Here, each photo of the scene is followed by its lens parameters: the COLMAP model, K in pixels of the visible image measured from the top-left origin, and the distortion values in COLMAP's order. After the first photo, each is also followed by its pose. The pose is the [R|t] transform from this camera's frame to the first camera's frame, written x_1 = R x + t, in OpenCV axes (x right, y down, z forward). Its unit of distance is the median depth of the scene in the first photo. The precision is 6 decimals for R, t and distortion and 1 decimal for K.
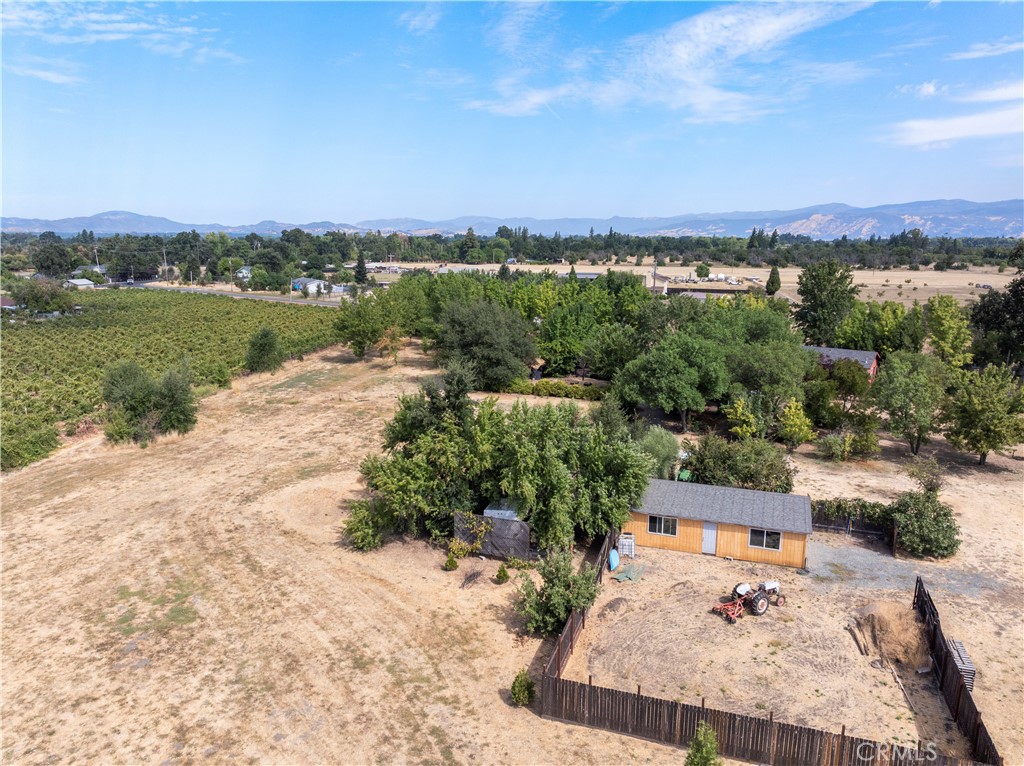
lens RADIAL K [[747.1, 0, 509.7], [0, 747.1, 375.8], [0, 0, 1]] dist [-0.048995, 0.024313]
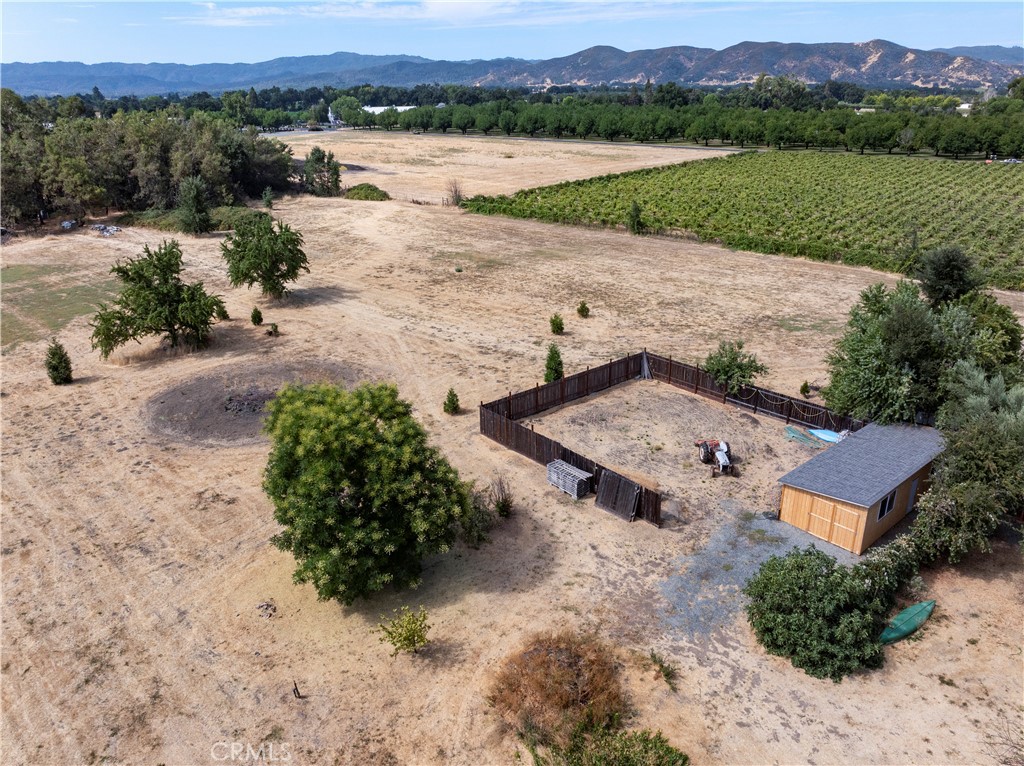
lens RADIAL K [[747.1, 0, 512.3], [0, 747.1, 383.2], [0, 0, 1]] dist [-0.048995, 0.024313]
pose [[-0.505704, 0.323765, -0.799650, 1.153405], [-0.154339, 0.878001, 0.453093, -0.226628], [0.848789, 0.352548, -0.394039, 0.964621]]
